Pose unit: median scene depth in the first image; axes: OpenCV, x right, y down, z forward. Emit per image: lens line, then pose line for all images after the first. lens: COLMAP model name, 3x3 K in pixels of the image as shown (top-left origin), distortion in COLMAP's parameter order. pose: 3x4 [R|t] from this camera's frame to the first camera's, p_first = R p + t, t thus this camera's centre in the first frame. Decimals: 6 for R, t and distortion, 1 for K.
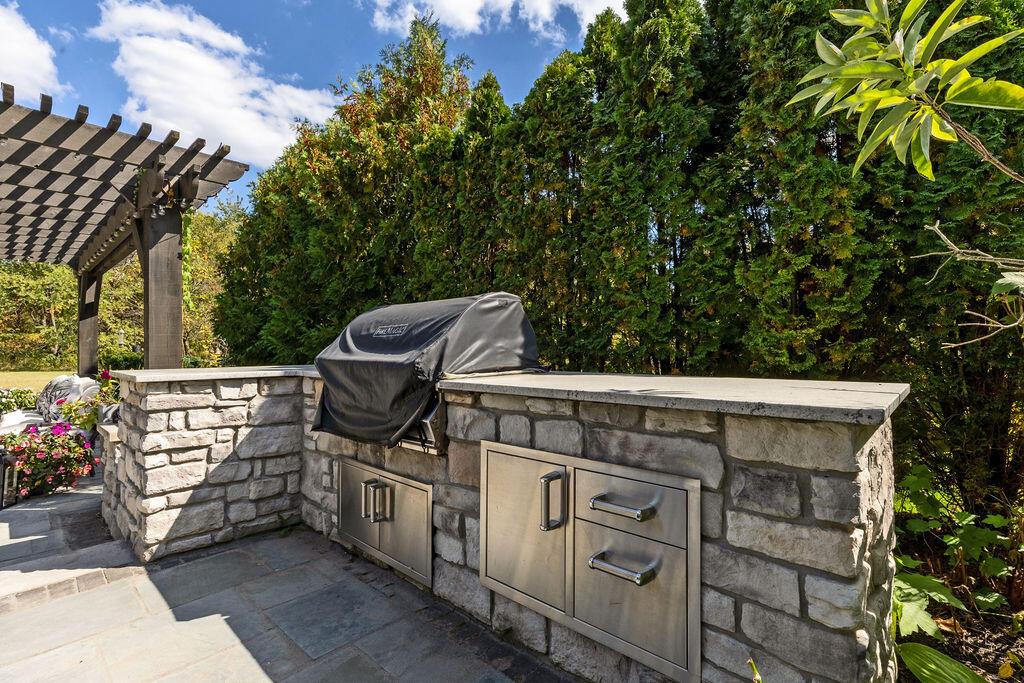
lens RADIAL K [[462.5, 0, 513.6], [0, 462.5, 335.5], [0, 0, 1]] dist [0.006218, -0.000863]
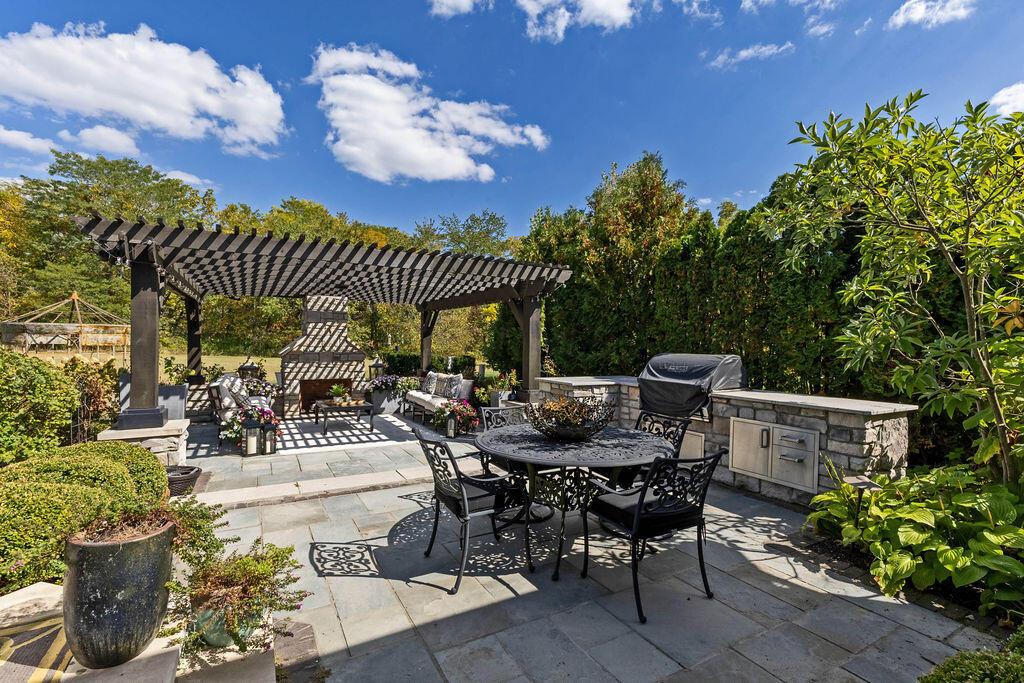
lens RADIAL K [[462.5, 0, 518.5], [0, 462.5, 341.7], [0, 0, 1]] dist [0.006218, -0.000863]
pose [[0.959040, 0.022580, -0.282370, -0.388298], [-0.015590, 0.999515, 0.026975, -0.199088], [0.282842, -0.021467, 0.958926, -1.463383]]
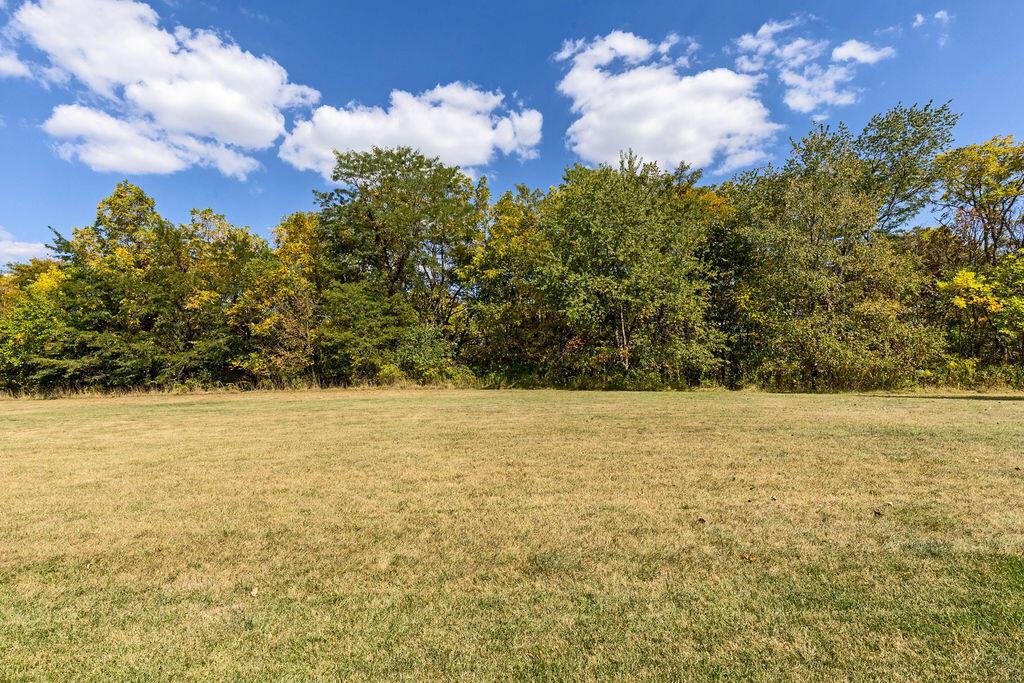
lens RADIAL K [[462.5, 0, 511.7], [0, 462.5, 343.4], [0, 0, 1]] dist [0.006218, -0.000863]
pose [[0.669786, -0.050176, -0.740857, -6.515926], [0.042734, 0.998665, -0.029002, 0.099868], [0.741323, -0.012234, 0.671036, 3.614296]]
